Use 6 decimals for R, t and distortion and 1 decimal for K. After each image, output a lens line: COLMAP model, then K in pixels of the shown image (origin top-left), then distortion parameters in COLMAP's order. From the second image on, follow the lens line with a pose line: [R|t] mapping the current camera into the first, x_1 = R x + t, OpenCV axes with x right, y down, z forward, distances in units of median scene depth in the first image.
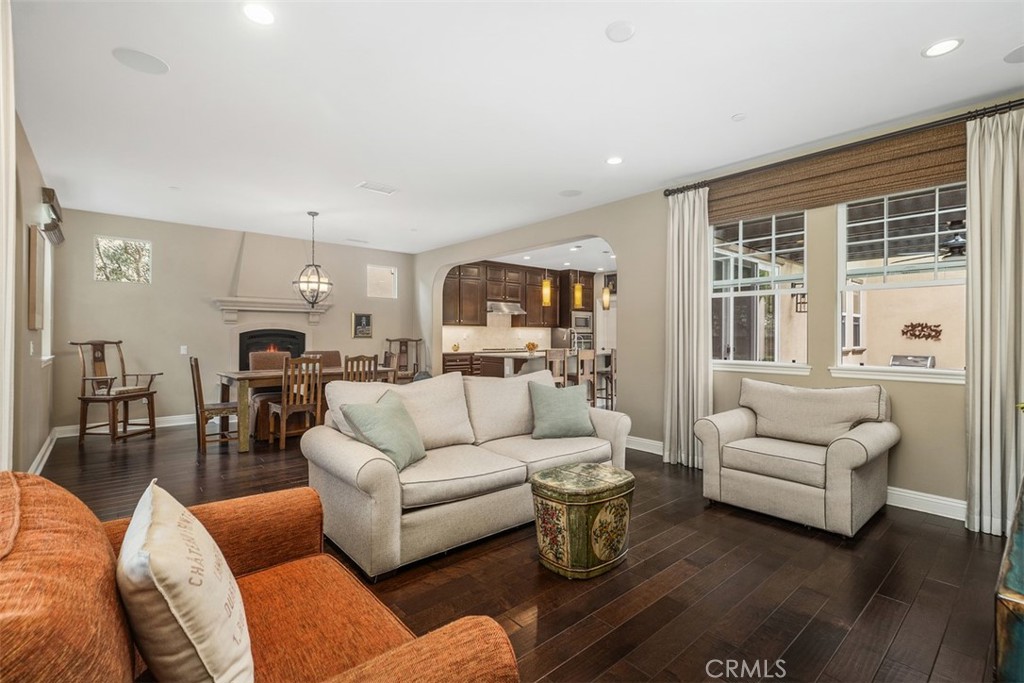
lens RADIAL K [[457.2, 0, 488.9], [0, 457.2, 334.1], [0, 0, 1]] dist [0.002160, 0.000063]
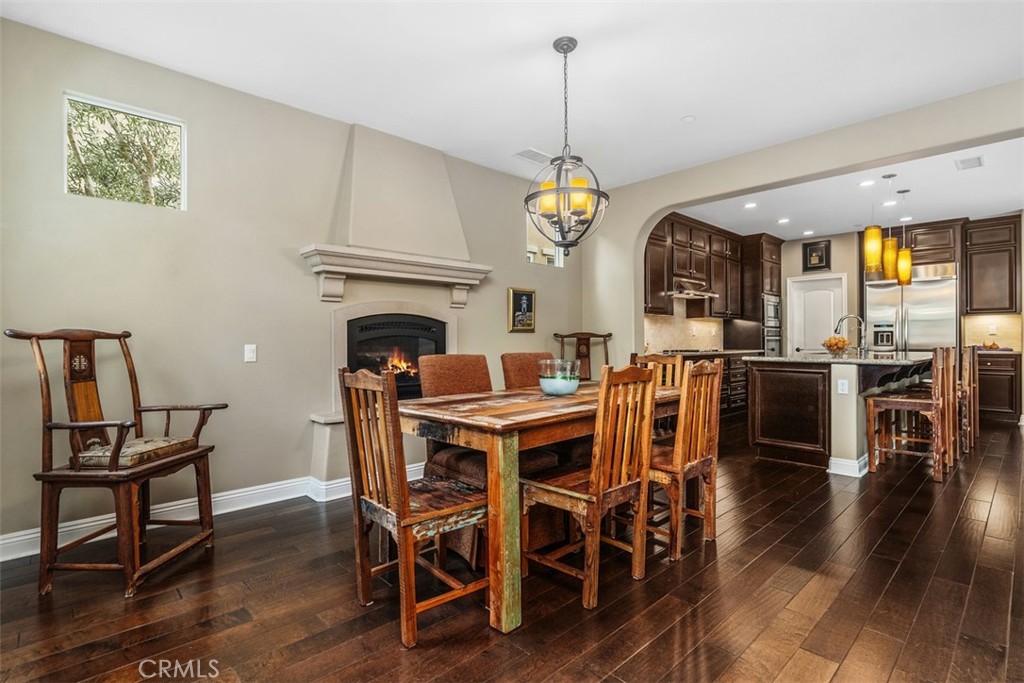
lens RADIAL K [[513.7, 0, 515.0], [0, 513.7, 343.6], [0, 0, 1]] dist [-0.002791, -0.001382]
pose [[0.999375, -0.006915, 0.034655, -0.447488], [0.006438, 0.999884, 0.013837, 0.021329], [-0.034747, -0.013605, 0.999304, 0.491660]]
